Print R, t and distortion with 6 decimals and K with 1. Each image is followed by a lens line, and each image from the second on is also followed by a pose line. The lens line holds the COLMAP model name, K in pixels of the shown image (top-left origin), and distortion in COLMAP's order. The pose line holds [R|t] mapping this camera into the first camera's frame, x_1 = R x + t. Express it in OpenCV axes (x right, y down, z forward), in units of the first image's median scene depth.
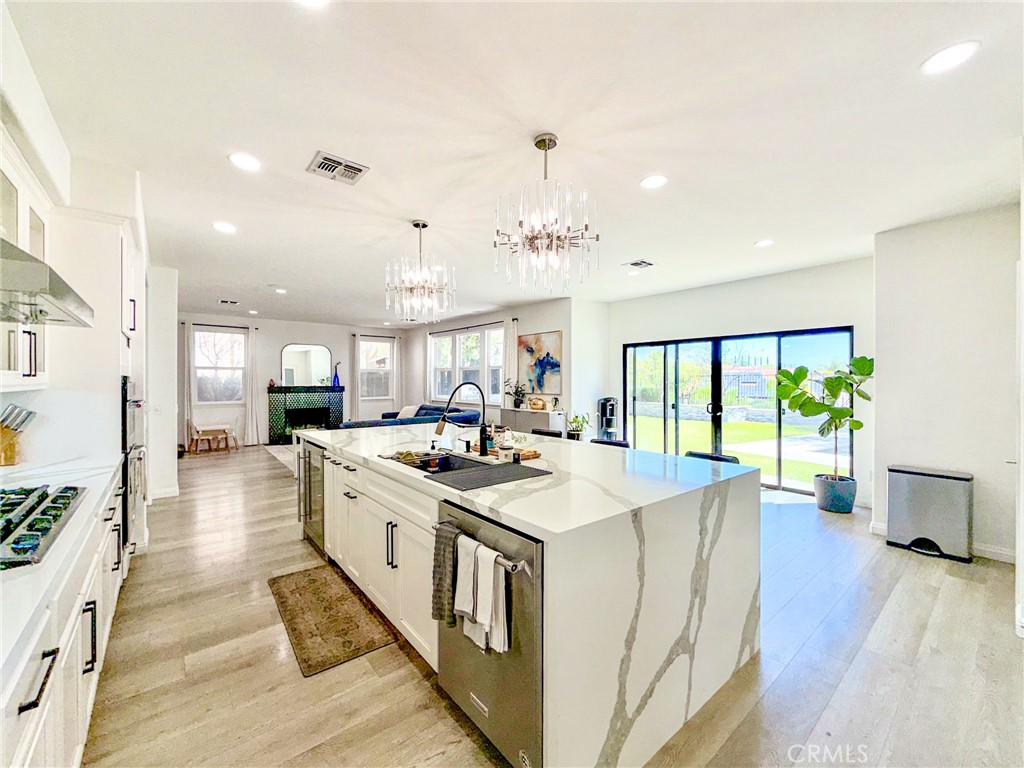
lens RADIAL K [[413.1, 0, 503.6], [0, 413.1, 381.6], [0, 0, 1]] dist [0.001849, 0.000744]
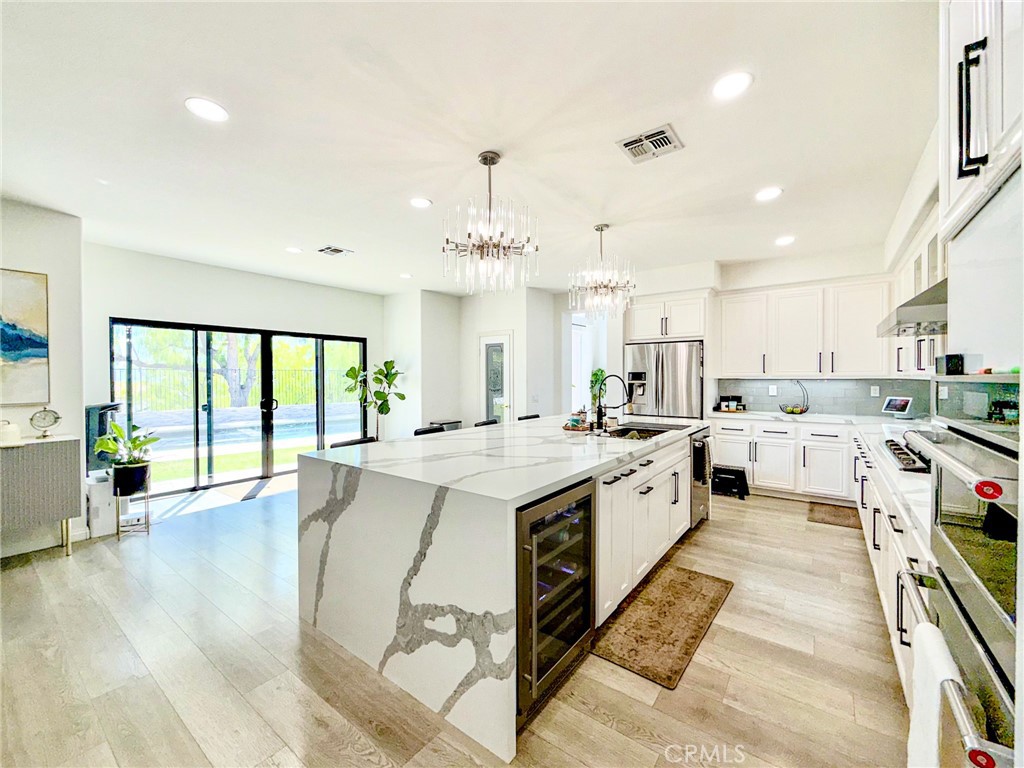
lens RADIAL K [[413.1, 0, 505.2], [0, 413.1, 379.2], [0, 0, 1]] dist [0.001849, 0.000744]
pose [[-0.226888, -0.004919, 0.973908, -1.158789], [0.006443, 0.999958, 0.006552, 0.005356], [-0.973900, 0.007761, -0.226847, 1.436815]]
